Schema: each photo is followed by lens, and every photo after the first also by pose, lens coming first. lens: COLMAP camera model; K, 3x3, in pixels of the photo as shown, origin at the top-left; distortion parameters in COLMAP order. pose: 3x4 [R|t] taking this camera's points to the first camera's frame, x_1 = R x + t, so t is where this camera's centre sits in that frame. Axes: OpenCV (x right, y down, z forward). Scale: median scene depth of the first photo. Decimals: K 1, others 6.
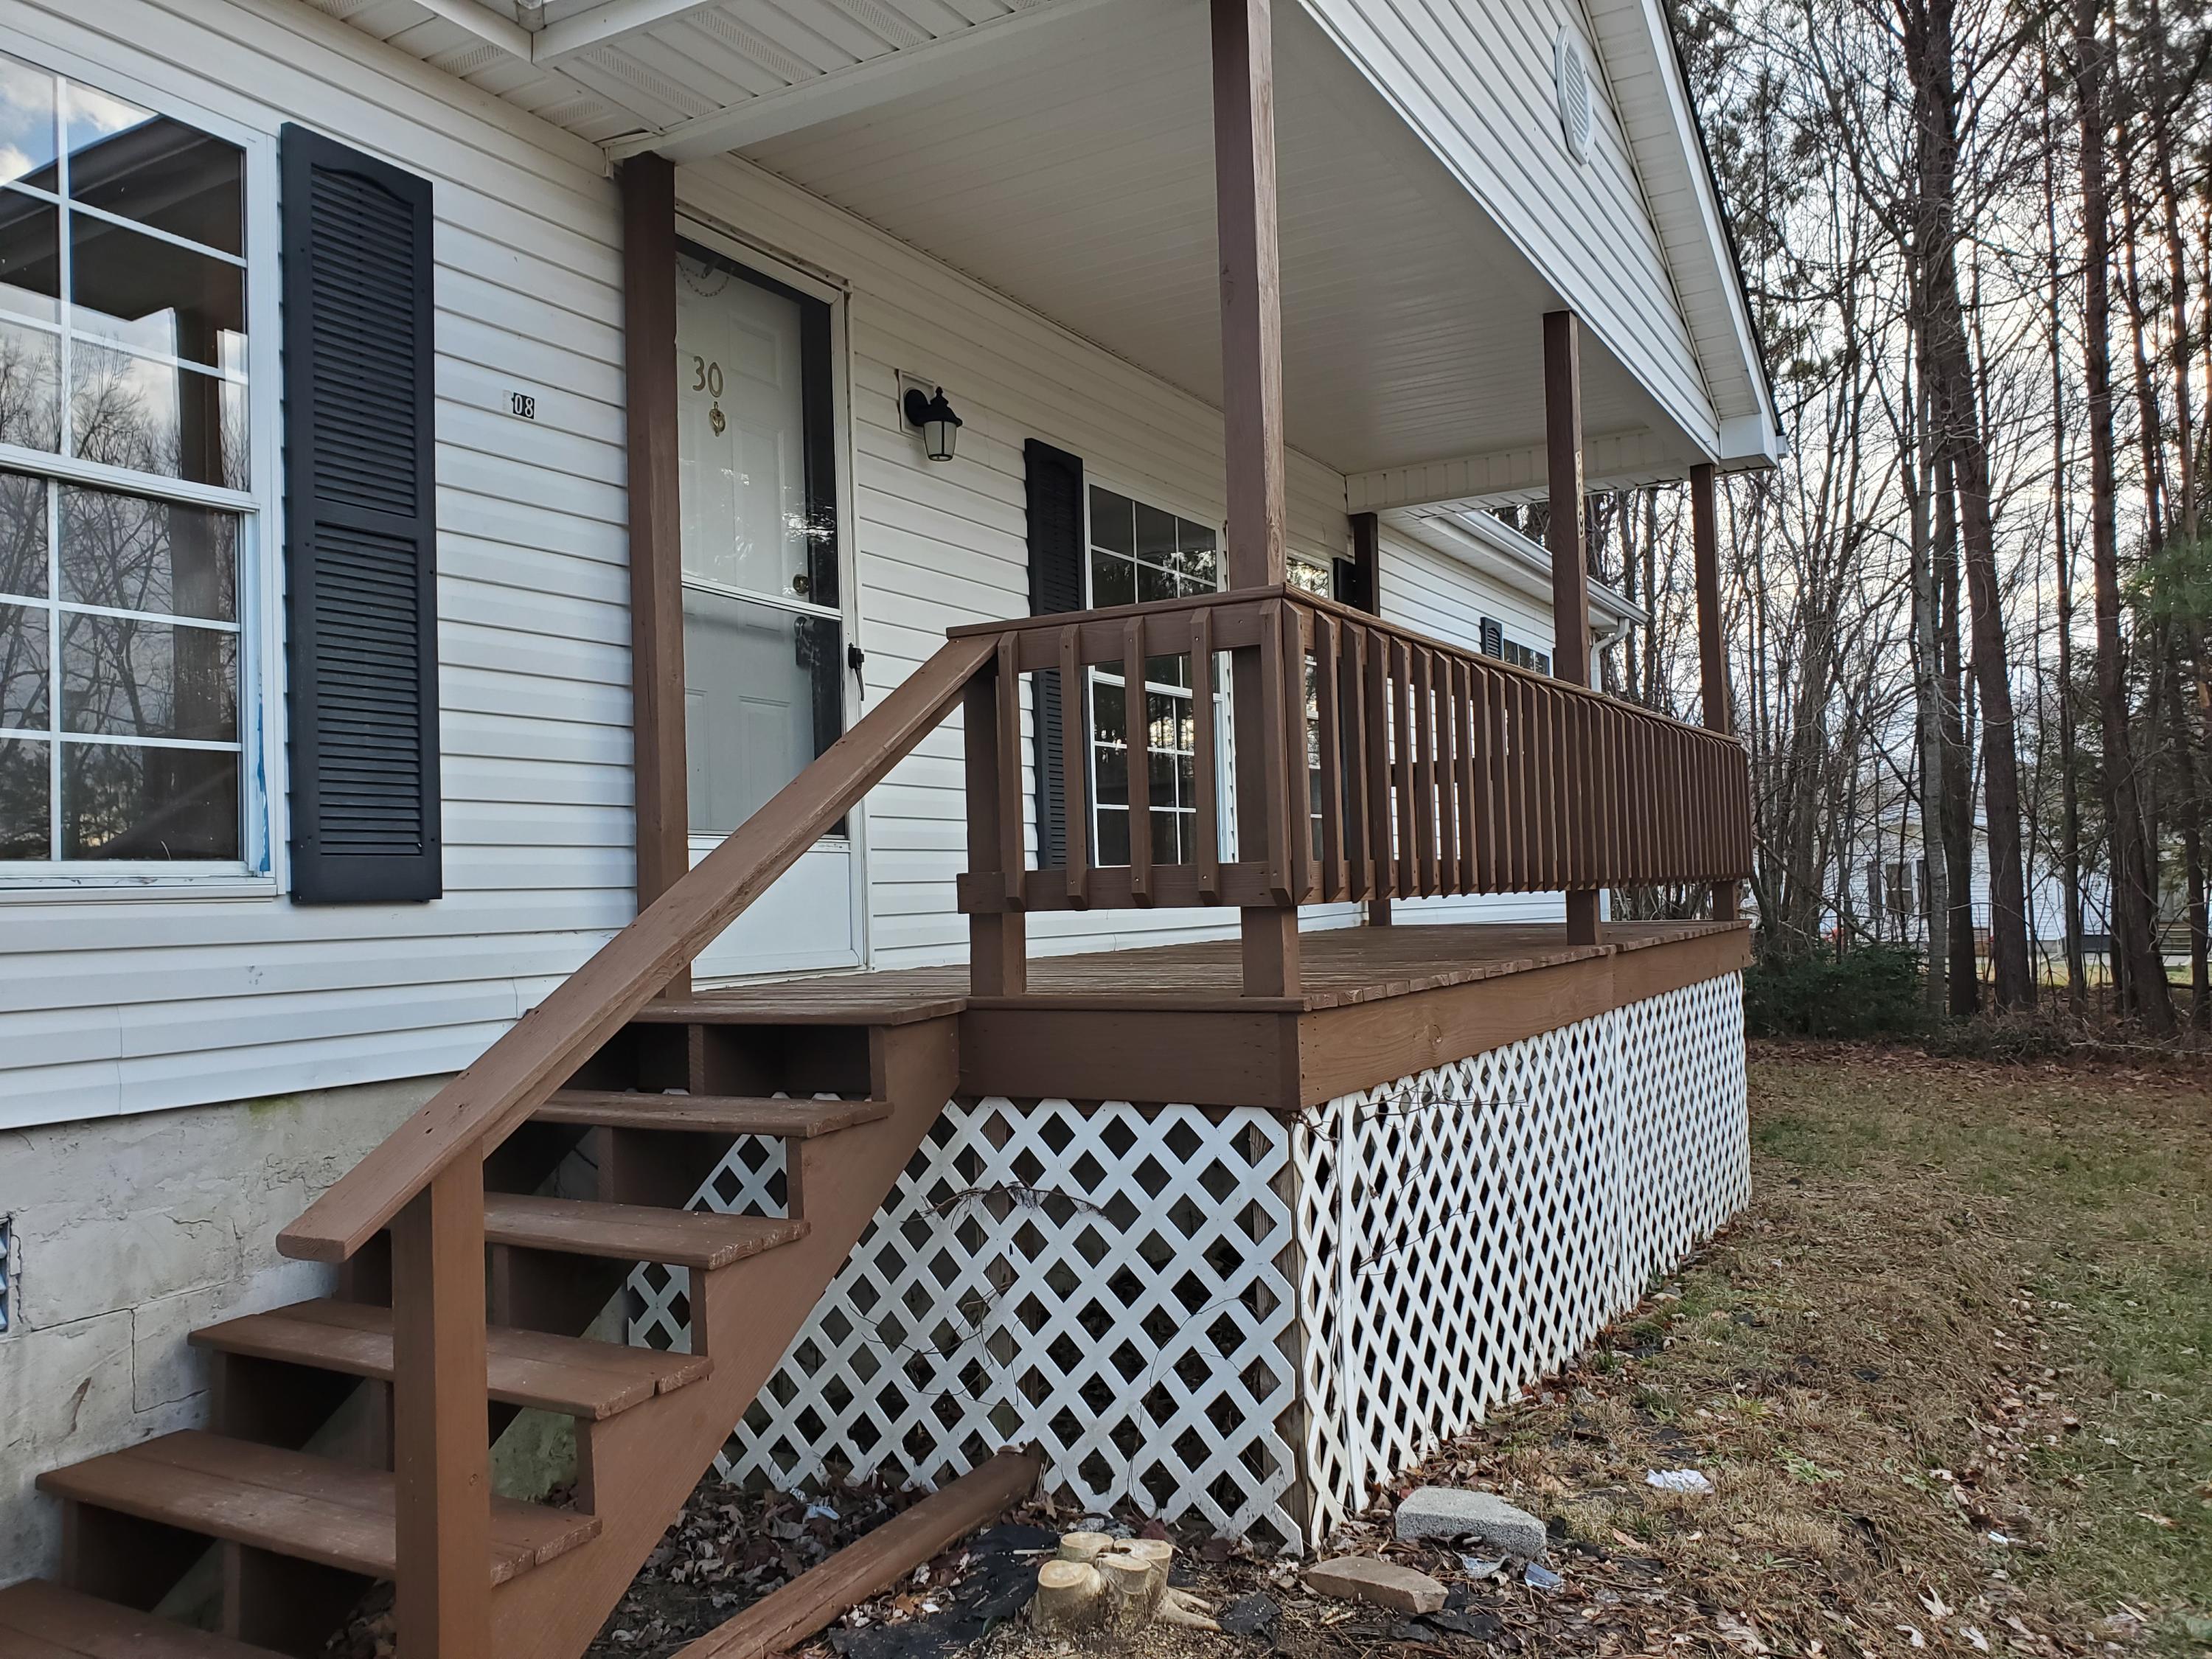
lens RADIAL K [[1723.7, 0, 1104.9], [0, 1723.7, 814.0], [0, 0, 1]] dist [0.034386, 0.002038]
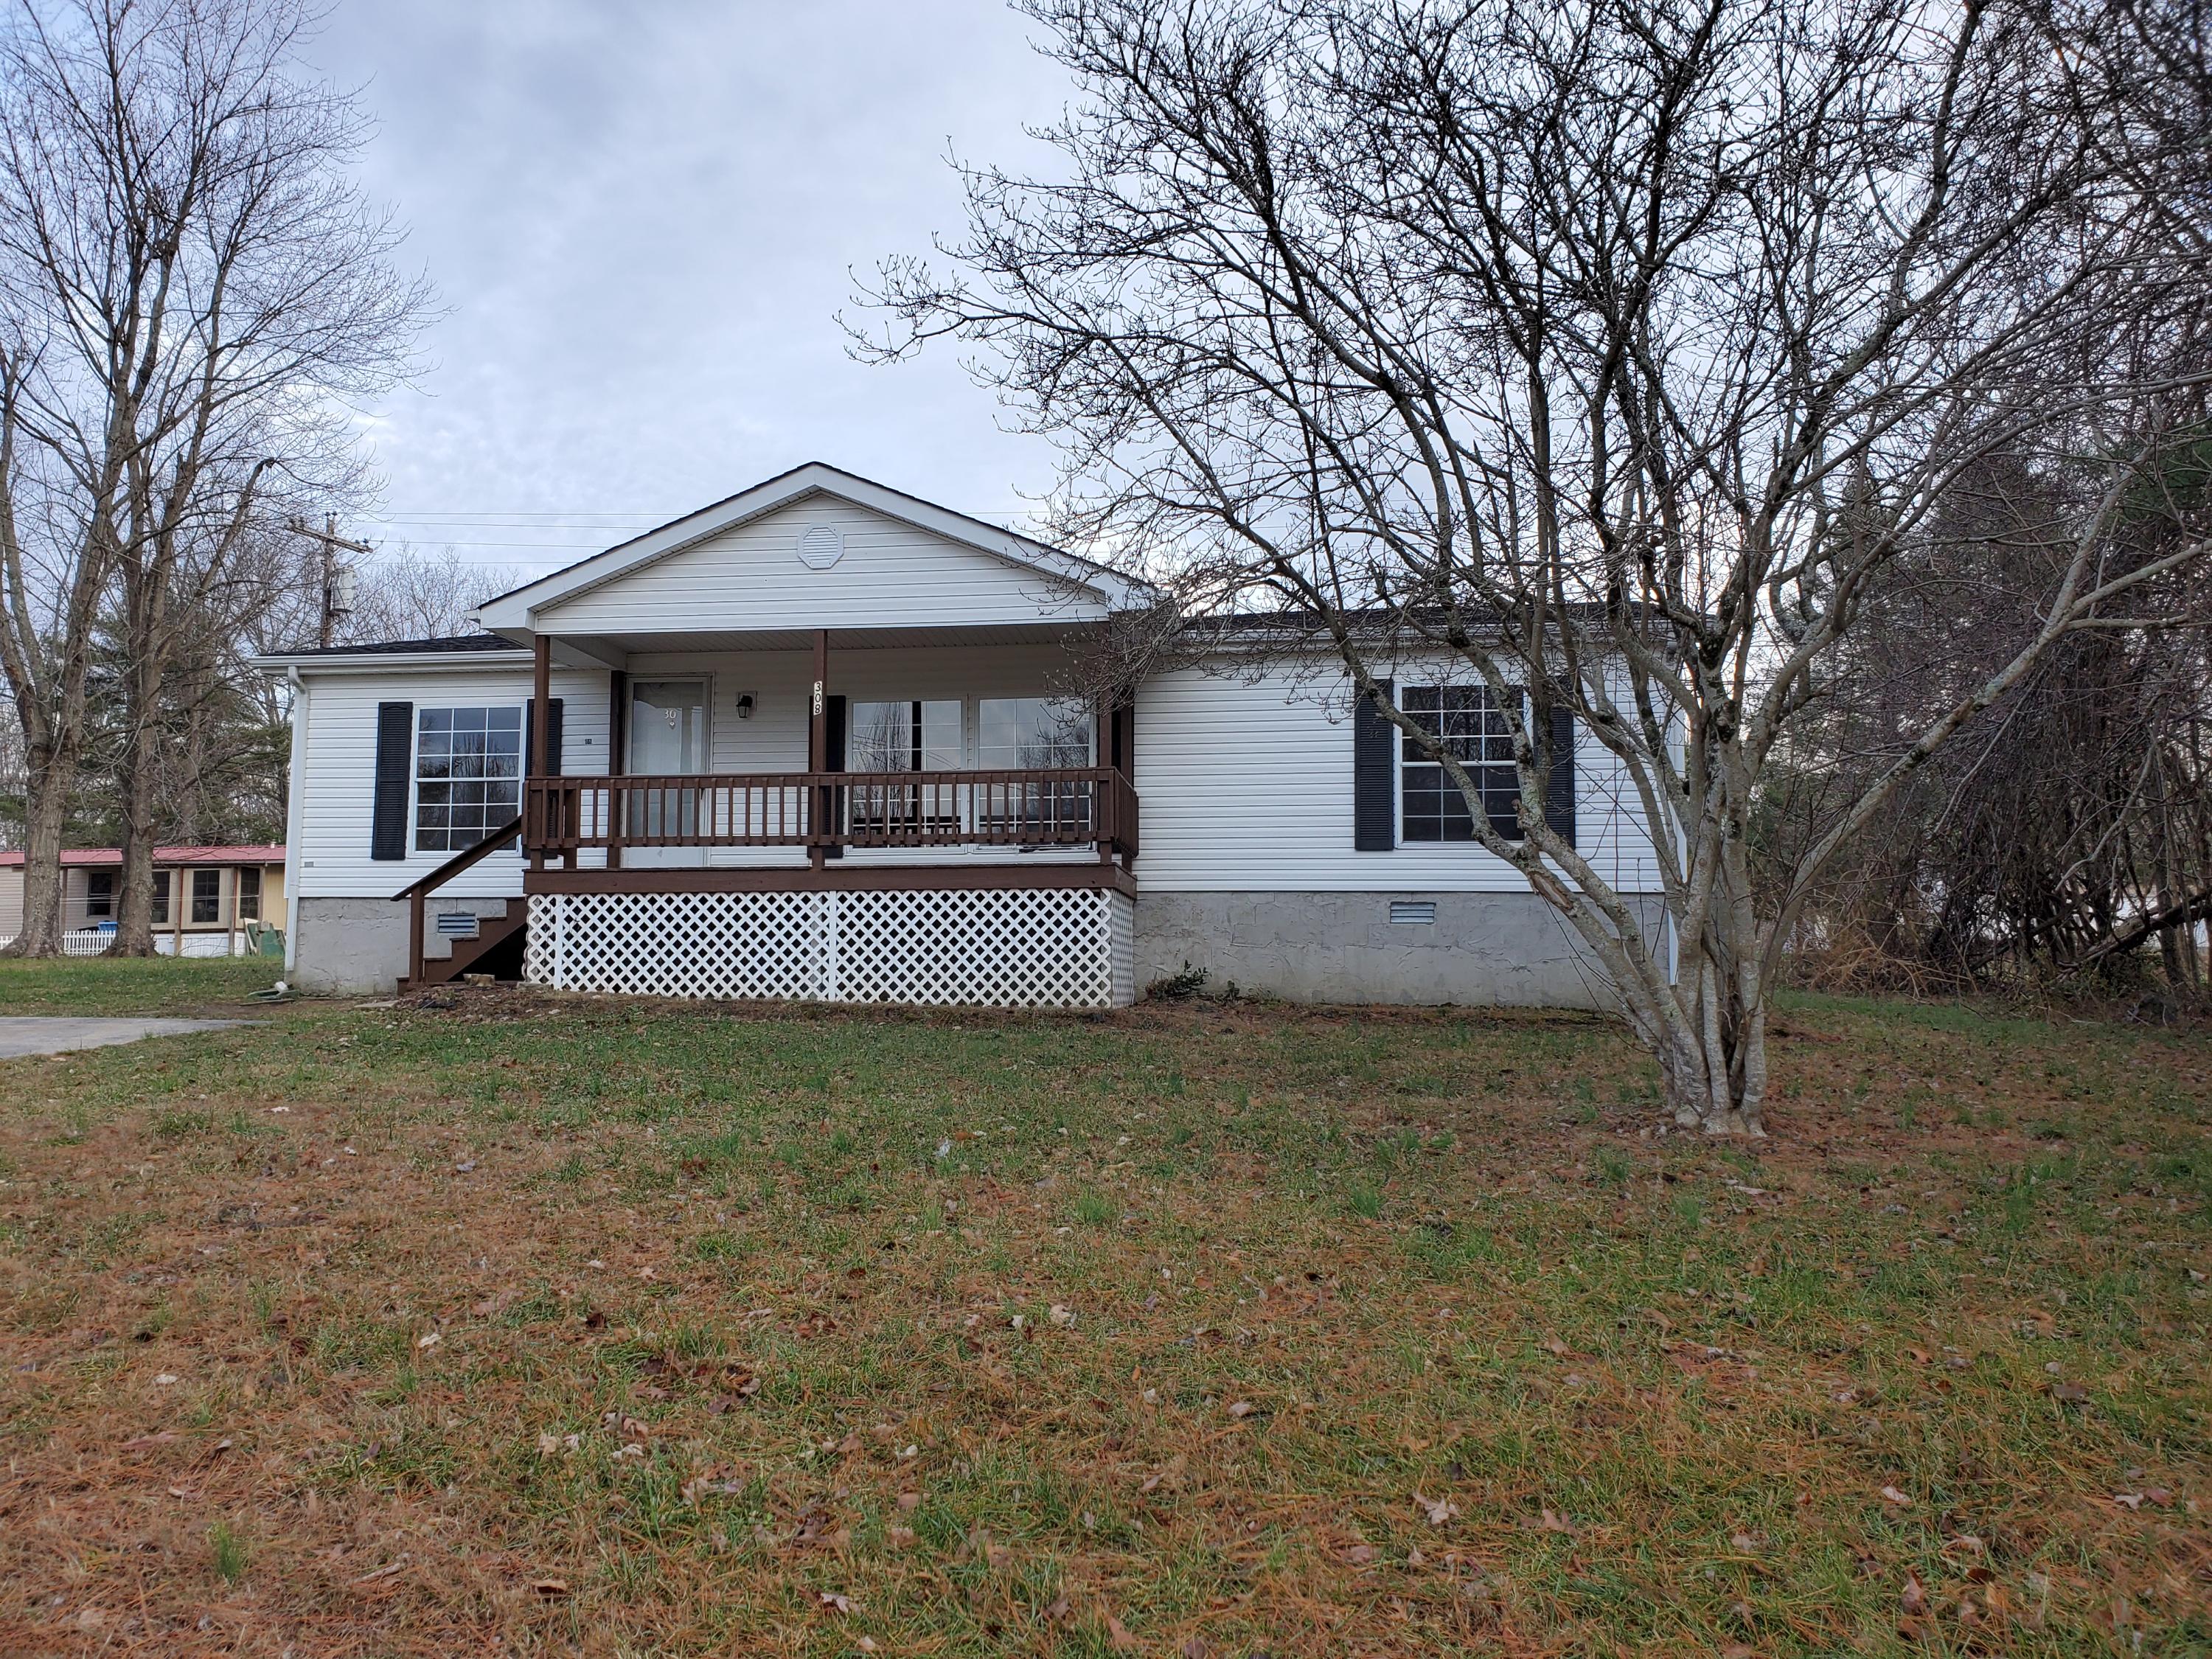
lens RADIAL K [[1678.0, 0, 1105.7], [0, 1678.0, 853.8], [0, 0, 1]] dist [0.001019, -0.000204]
pose [[0.386784, -0.047515, -0.920946, 4.193244], [0.031392, 0.998771, -0.038346, 0.251645], [0.921636, -0.014079, 0.387800, 0.624722]]
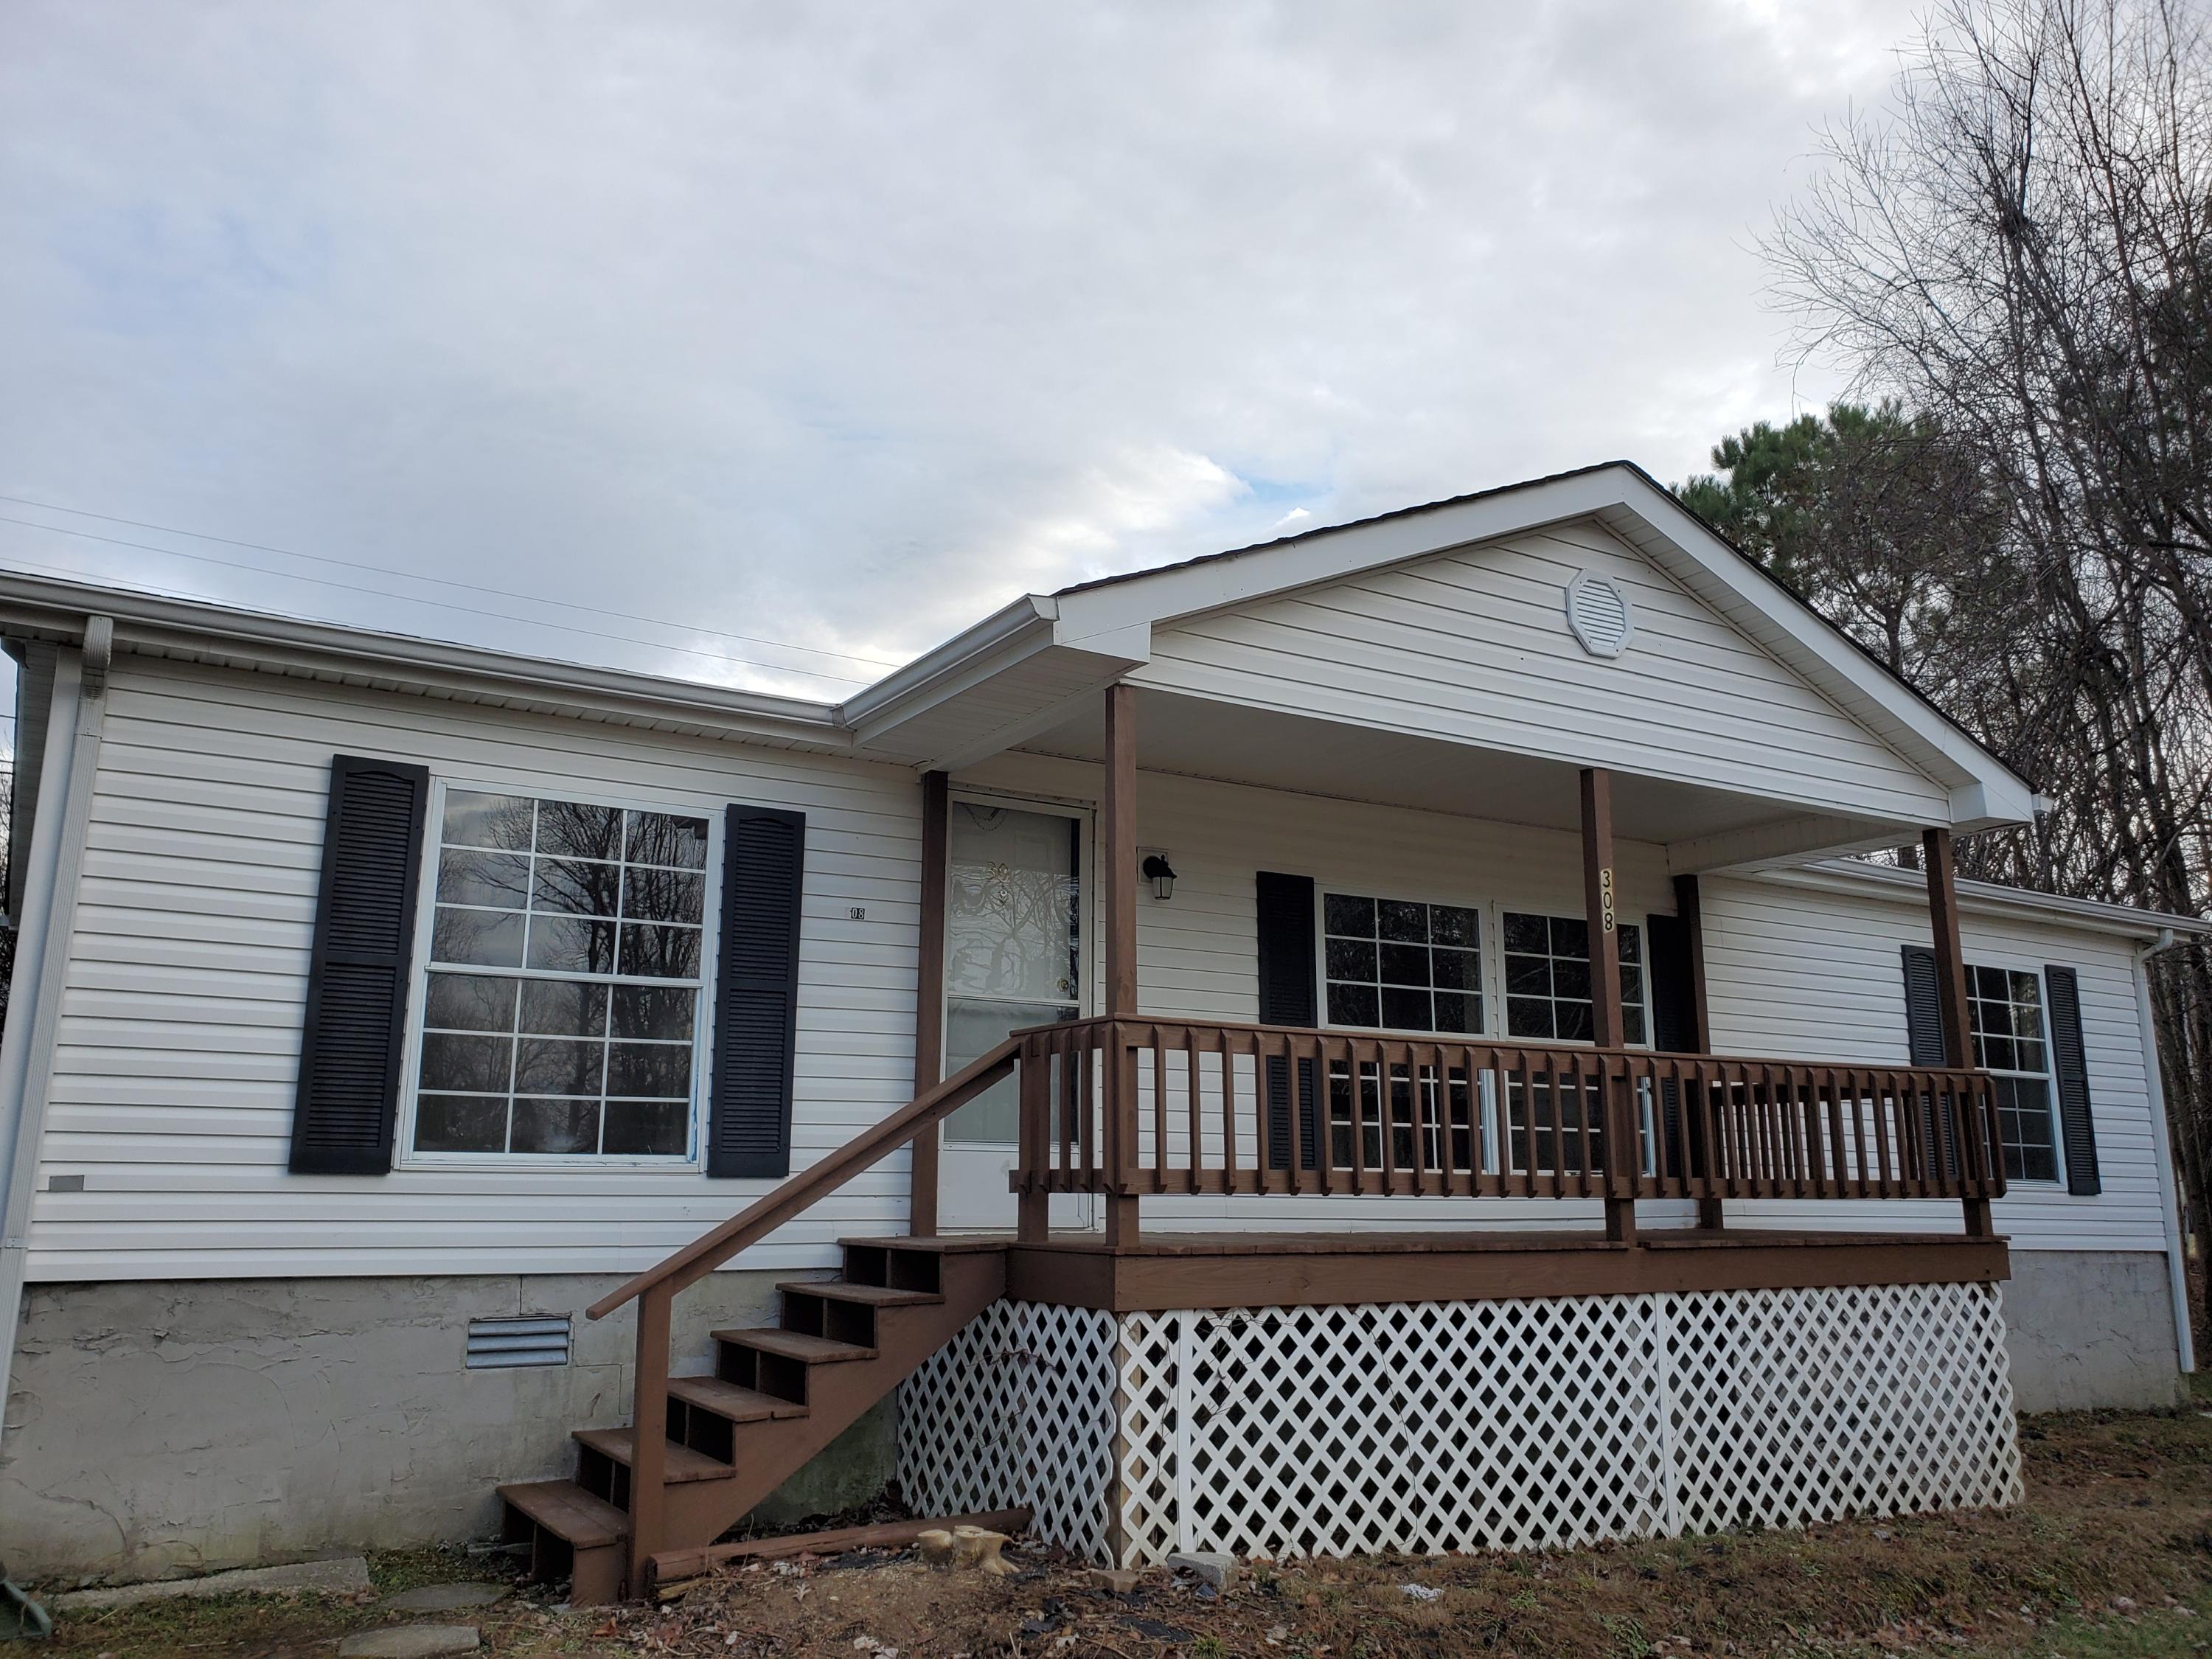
lens RADIAL K [[1764.8, 0, 1096.1], [0, 1764.8, 793.0], [0, 0, 1]] dist [0.018048, 0.011260]
pose [[0.867653, -0.076117, -0.491309, 0.923030], [-0.008729, 0.985726, -0.168131, -0.044861], [0.497094, 0.150168, 0.854604, -0.588239]]
